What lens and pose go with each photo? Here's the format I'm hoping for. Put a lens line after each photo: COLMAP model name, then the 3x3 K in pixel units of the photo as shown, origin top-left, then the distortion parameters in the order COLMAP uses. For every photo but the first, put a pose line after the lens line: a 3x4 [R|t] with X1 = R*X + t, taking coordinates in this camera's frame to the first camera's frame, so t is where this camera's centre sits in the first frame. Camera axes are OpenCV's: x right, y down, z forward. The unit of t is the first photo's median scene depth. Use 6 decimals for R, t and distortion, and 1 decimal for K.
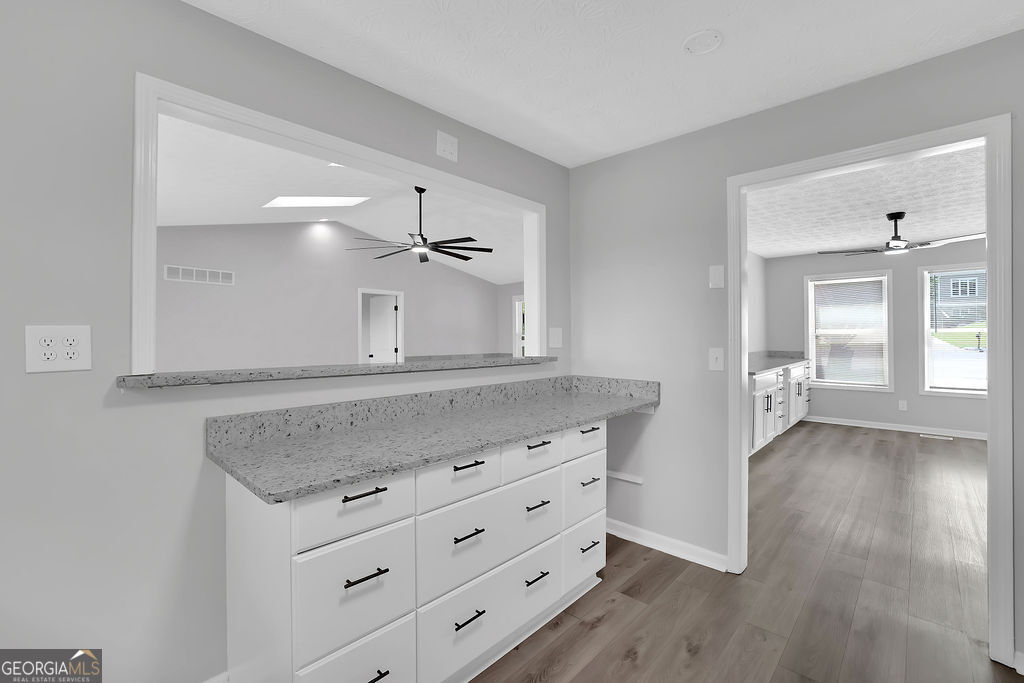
lens RADIAL K [[439.4, 0, 519.2], [0, 439.4, 336.1], [0, 0, 1]] dist [-0.039611, 0.011948]
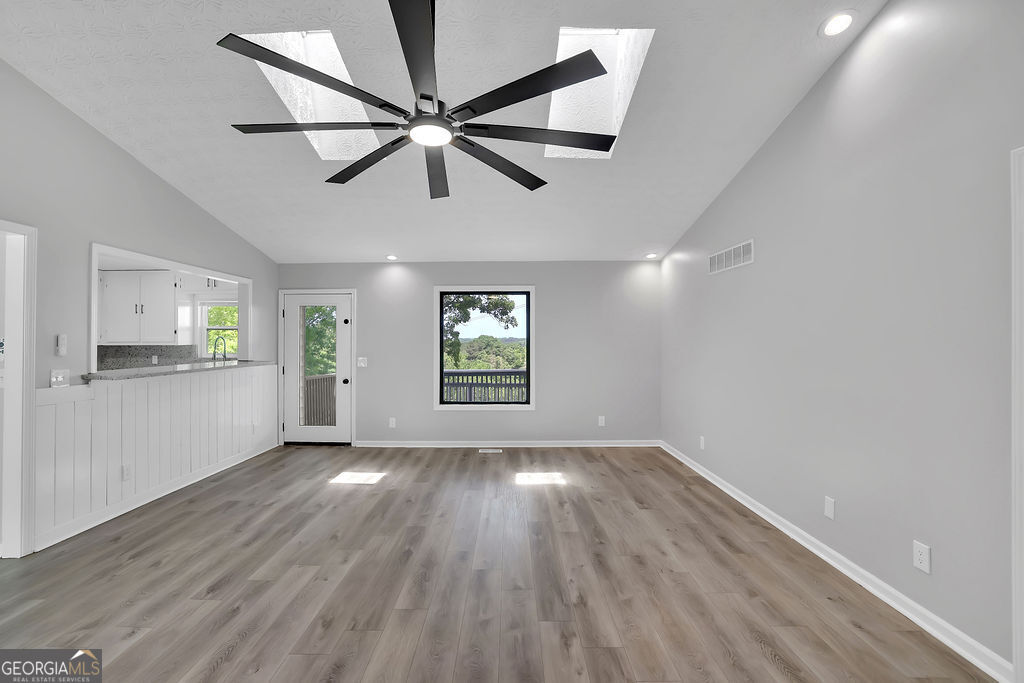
lens RADIAL K [[444.9, 0, 504.7], [0, 444.9, 345.5], [0, 0, 1]] dist [-0.039296, 0.011716]
pose [[-0.750250, 0.016018, -0.660960, -0.038019], [0.008843, 0.999860, 0.014194, -0.035677], [0.661095, 0.004804, -0.750287, 2.804902]]
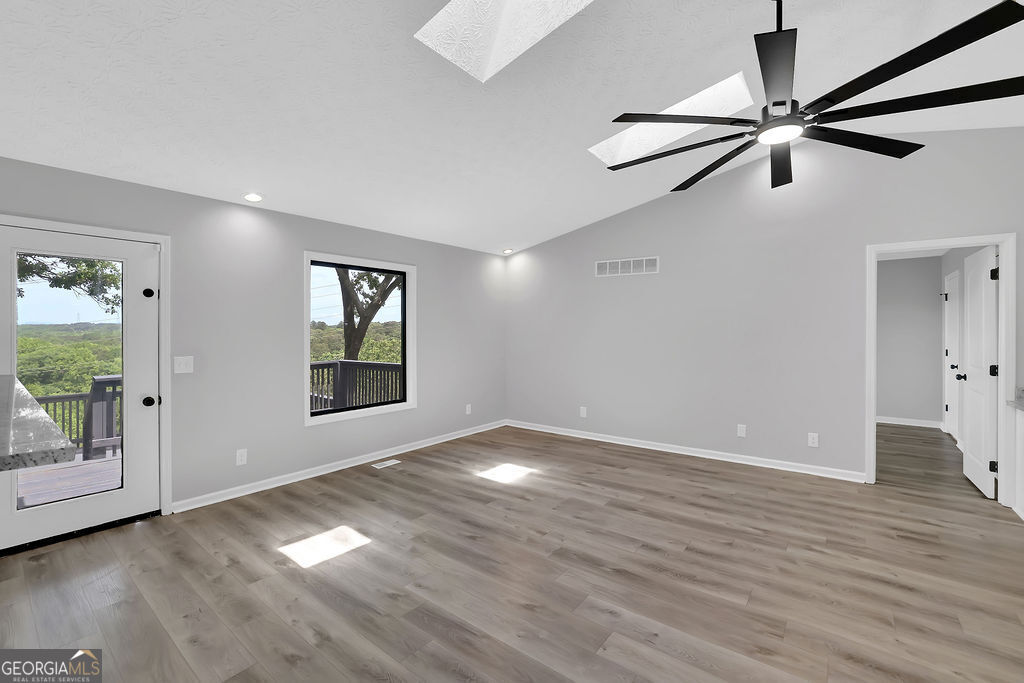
lens RADIAL K [[439.4, 0, 506.5], [0, 439.4, 340.1], [0, 0, 1]] dist [-0.039611, 0.011948]
pose [[0.061597, 0.031240, -0.997612, 0.334367], [0.000590, 0.999509, 0.031336, -0.038399], [0.998101, -0.002519, 0.061548, 1.523726]]
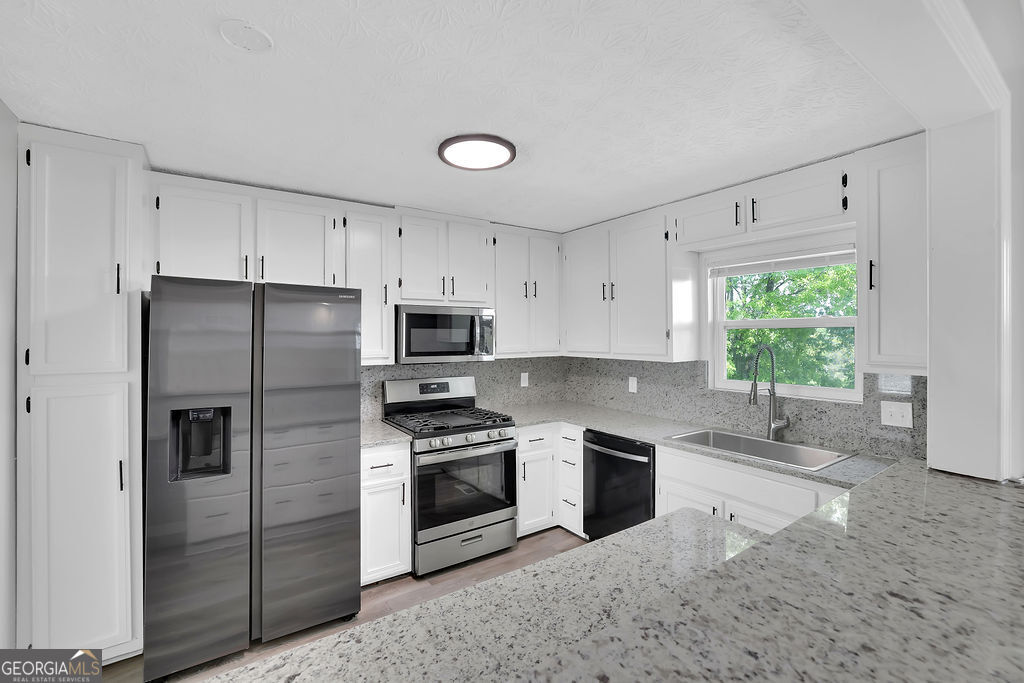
lens RADIAL K [[444.9, 0, 502.7], [0, 444.9, 325.7], [0, 0, 1]] dist [-0.039296, 0.011716]
pose [[-0.970487, 0.018802, 0.240420, -0.125986], [0.013571, 0.999634, -0.023393, -0.091882], [-0.240772, -0.019440, -0.970387, 1.068837]]
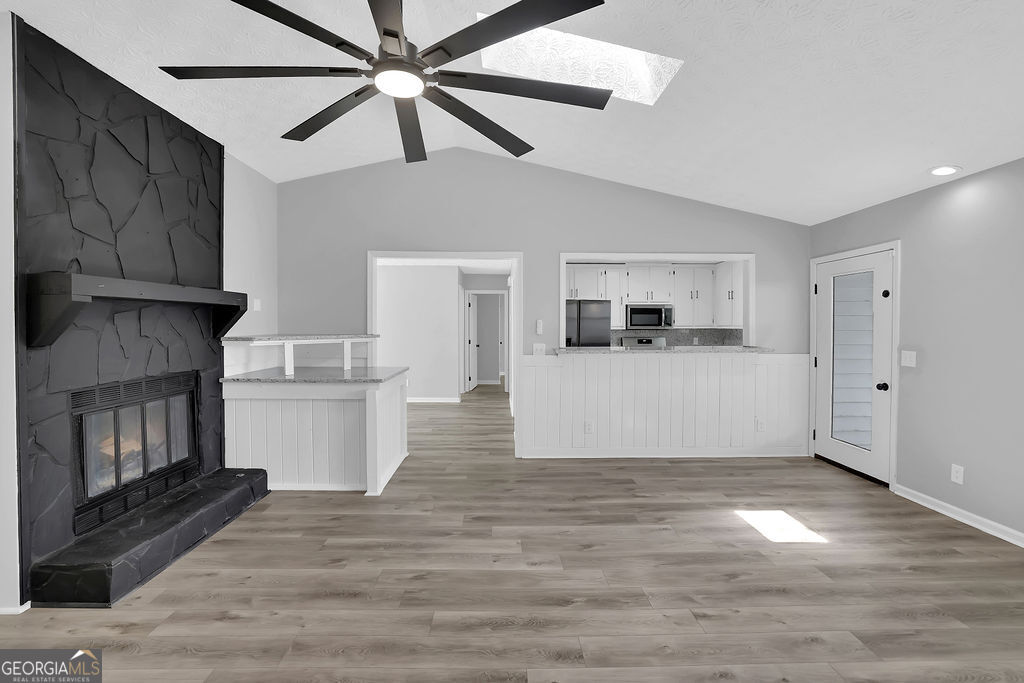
lens RADIAL K [[444.9, 0, 506.3], [0, 444.9, 336.9], [0, 0, 1]] dist [-0.039296, 0.011716]
pose [[-0.684138, -0.007859, 0.729311, -1.095911], [0.004614, 0.999875, 0.015102, -0.020191], [-0.729338, 0.013697, -0.684016, 2.465355]]
